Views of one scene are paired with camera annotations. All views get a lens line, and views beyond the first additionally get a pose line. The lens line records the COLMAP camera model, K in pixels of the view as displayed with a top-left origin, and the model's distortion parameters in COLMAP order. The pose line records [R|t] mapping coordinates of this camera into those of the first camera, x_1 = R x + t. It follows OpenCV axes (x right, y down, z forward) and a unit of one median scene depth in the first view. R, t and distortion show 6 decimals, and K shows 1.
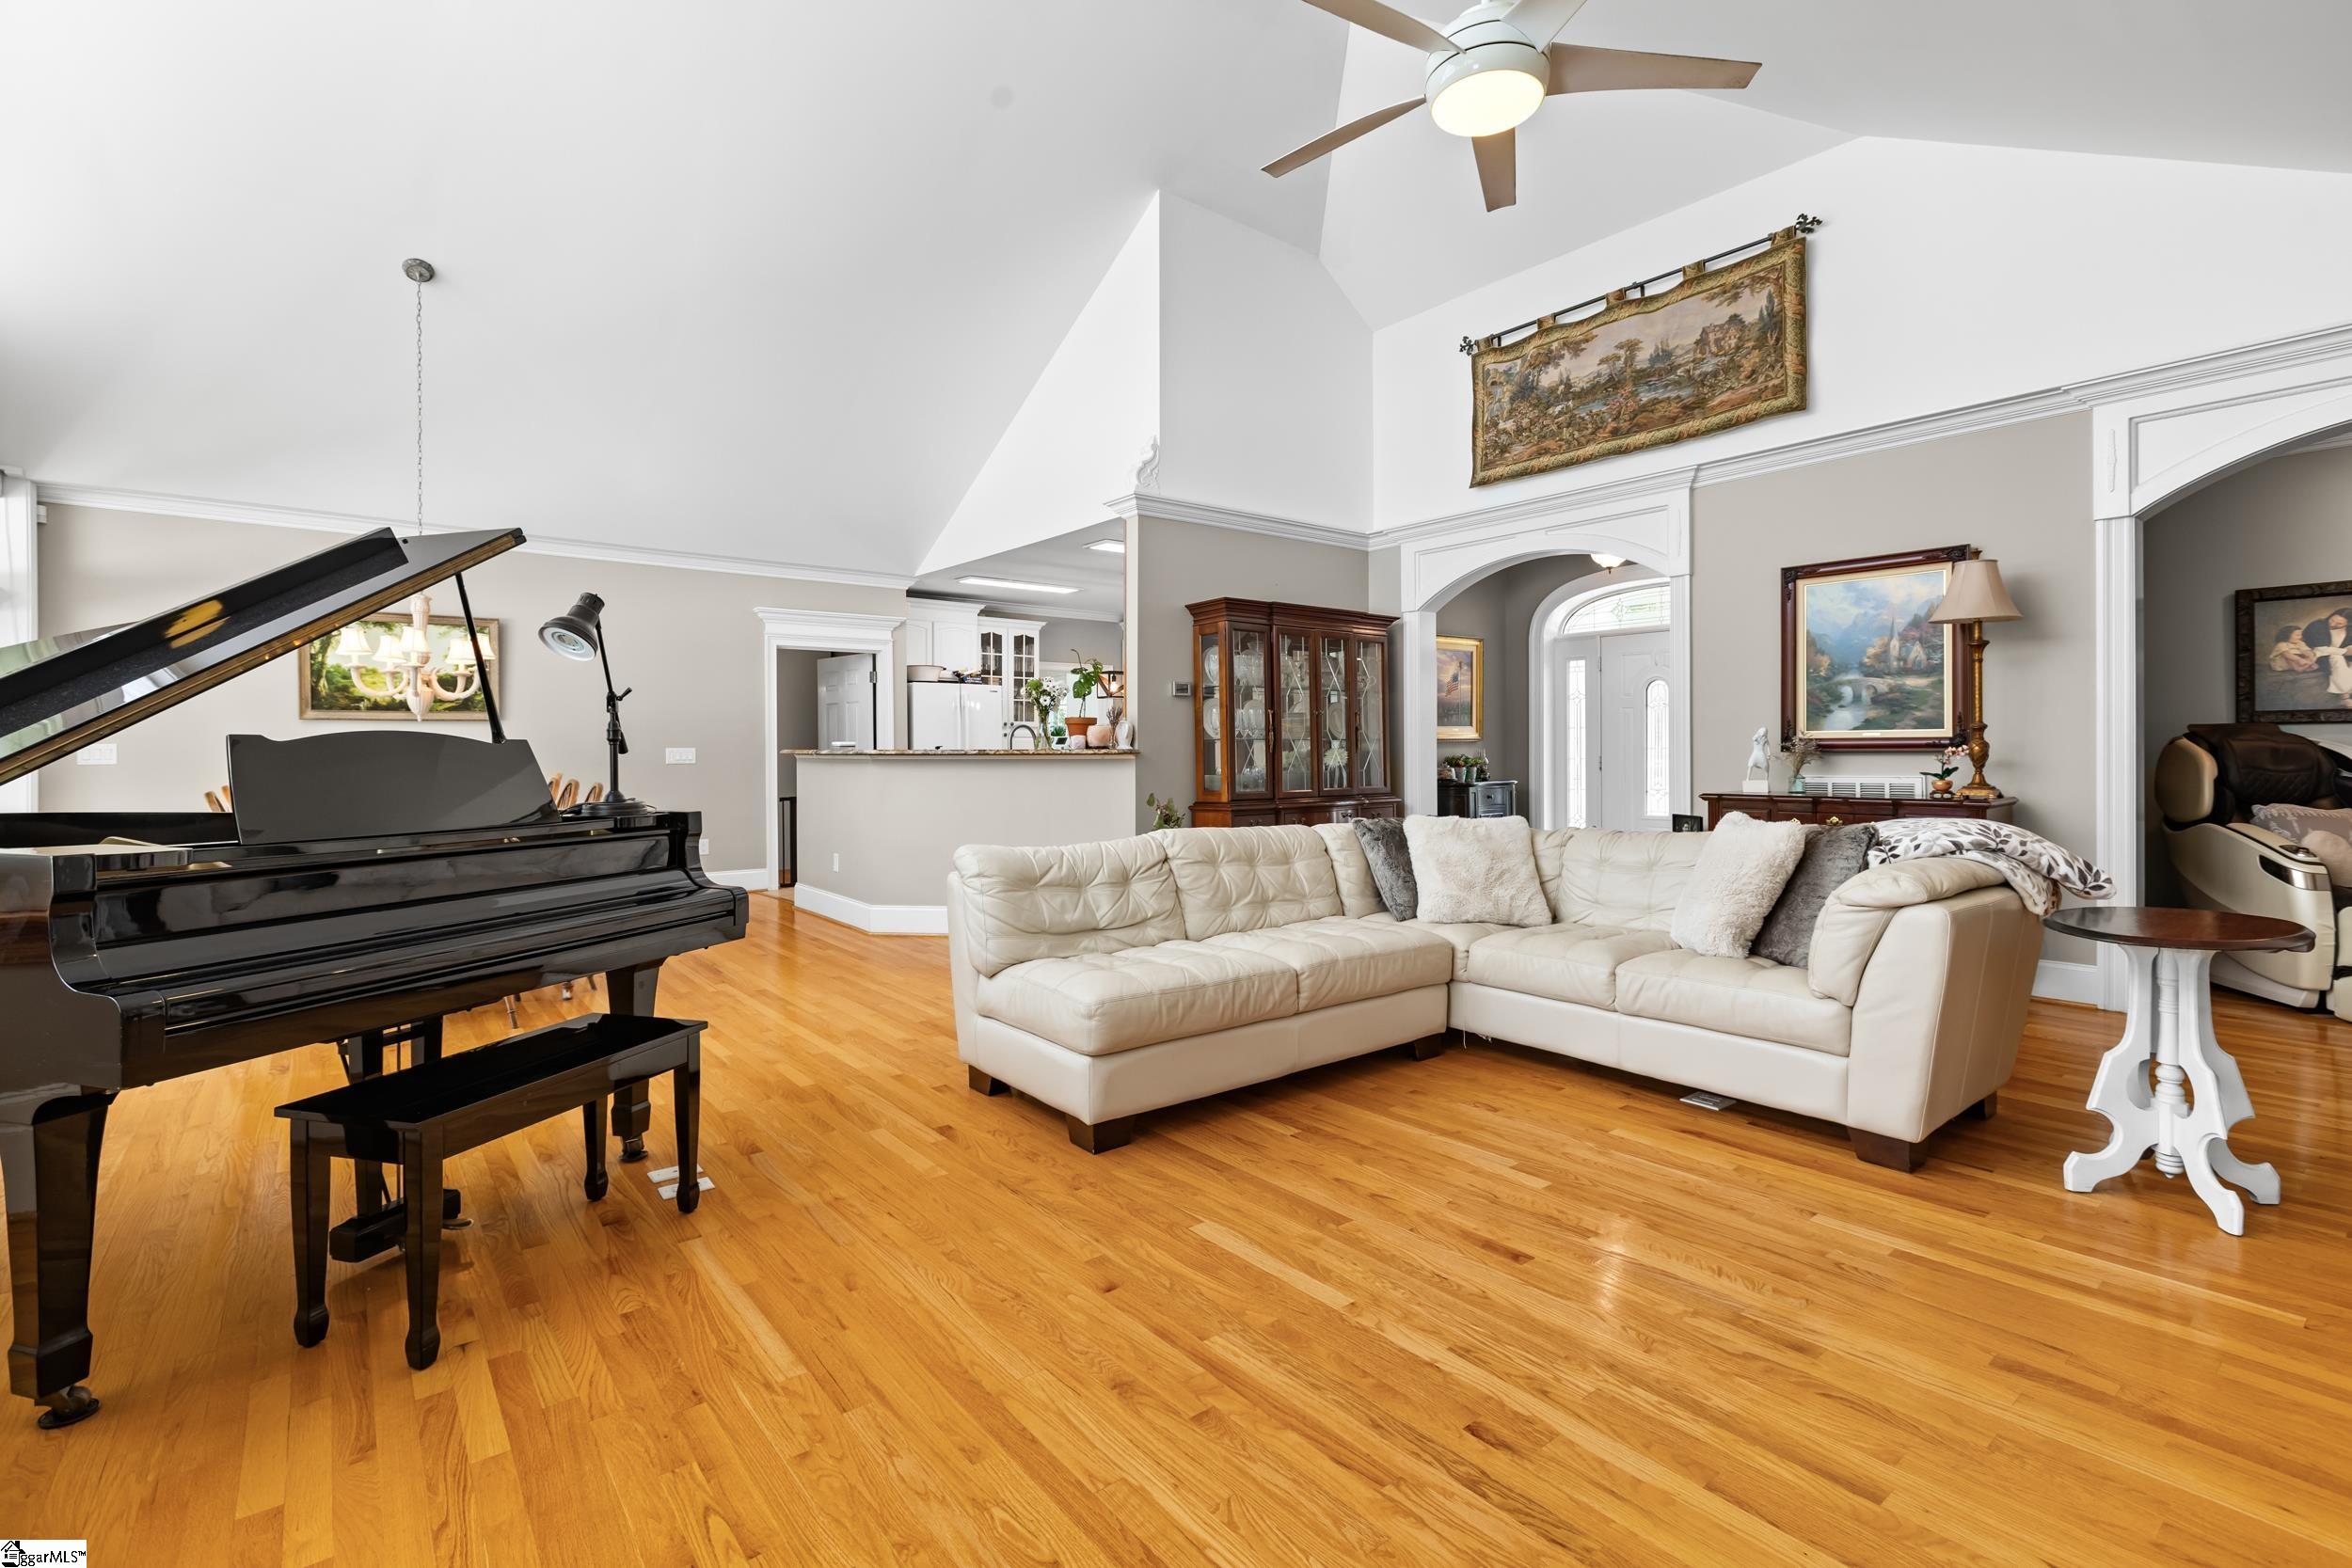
lens RADIAL K [[1064.9, 0, 1172.8], [0, 1064.9, 762.6], [0, 0, 1]] dist [0.004139, -0.000802]
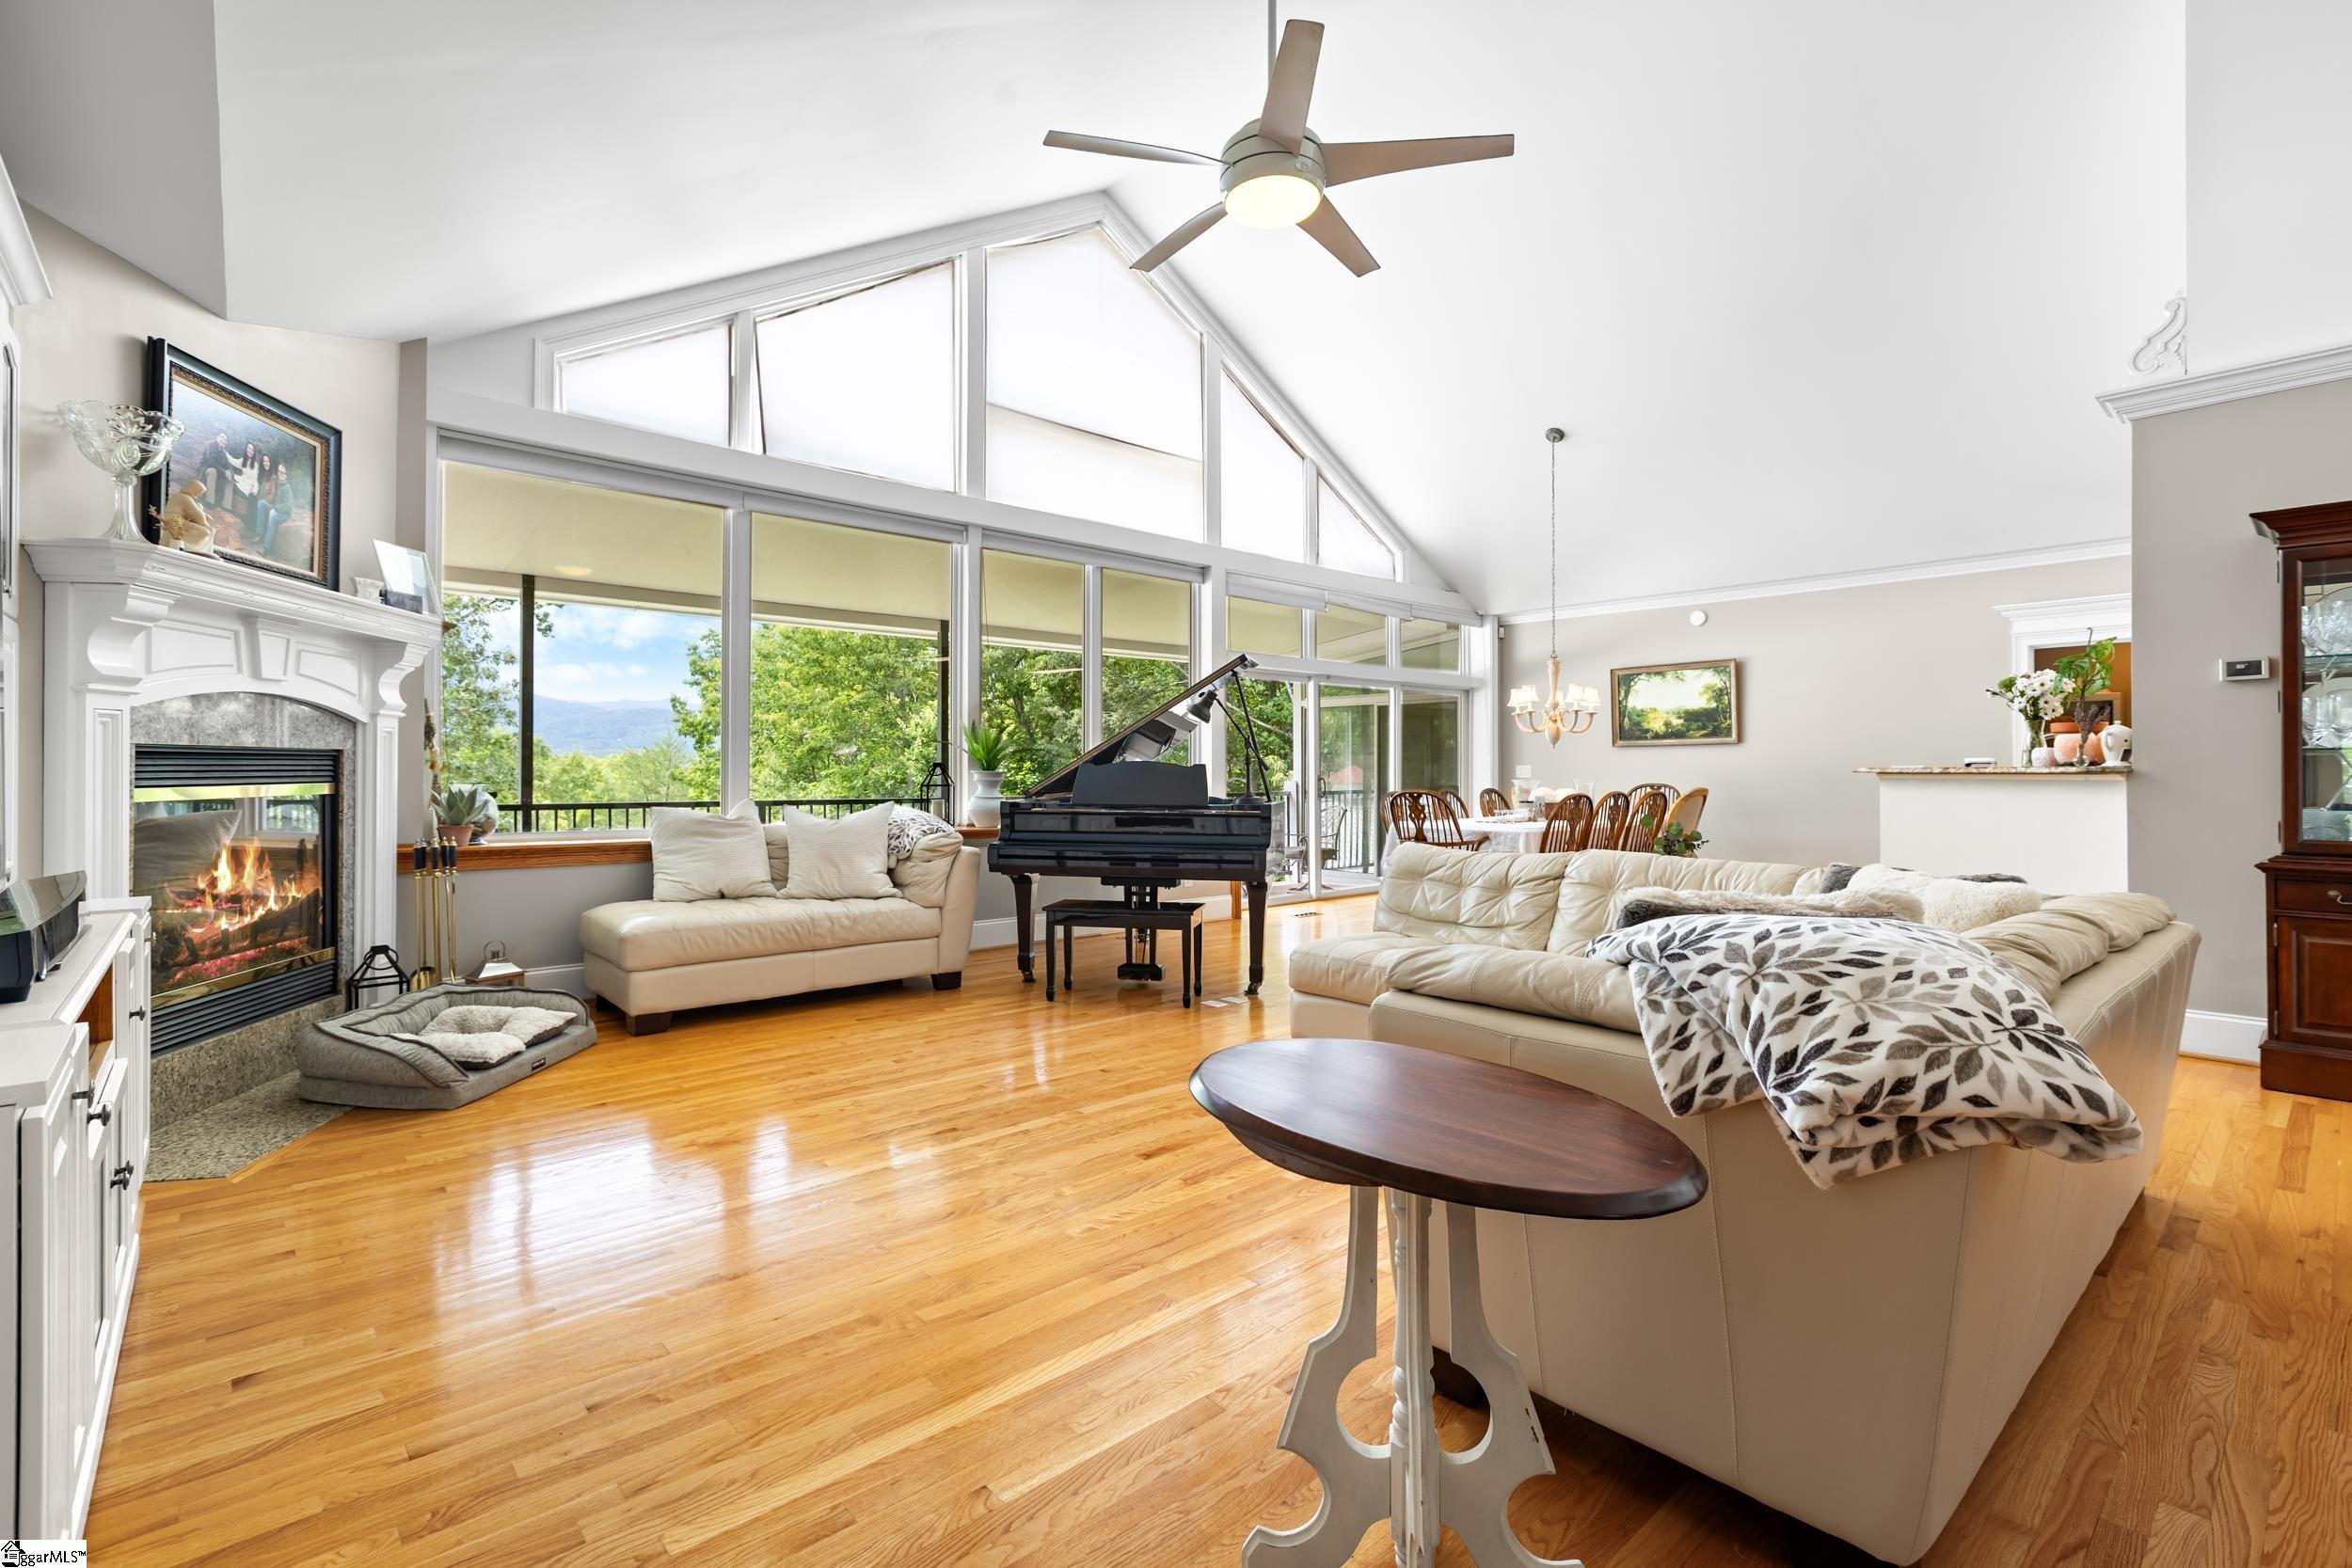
lens RADIAL K [[1064.9, 0, 1172.3], [0, 1064.9, 777.0], [0, 0, 1]] dist [0.004139, -0.000802]
pose [[0.053466, 0.005470, -0.998555, 1.670918], [-0.008833, 0.999948, 0.005005, -0.009114], [0.998531, 0.008553, 0.053512, 0.980443]]
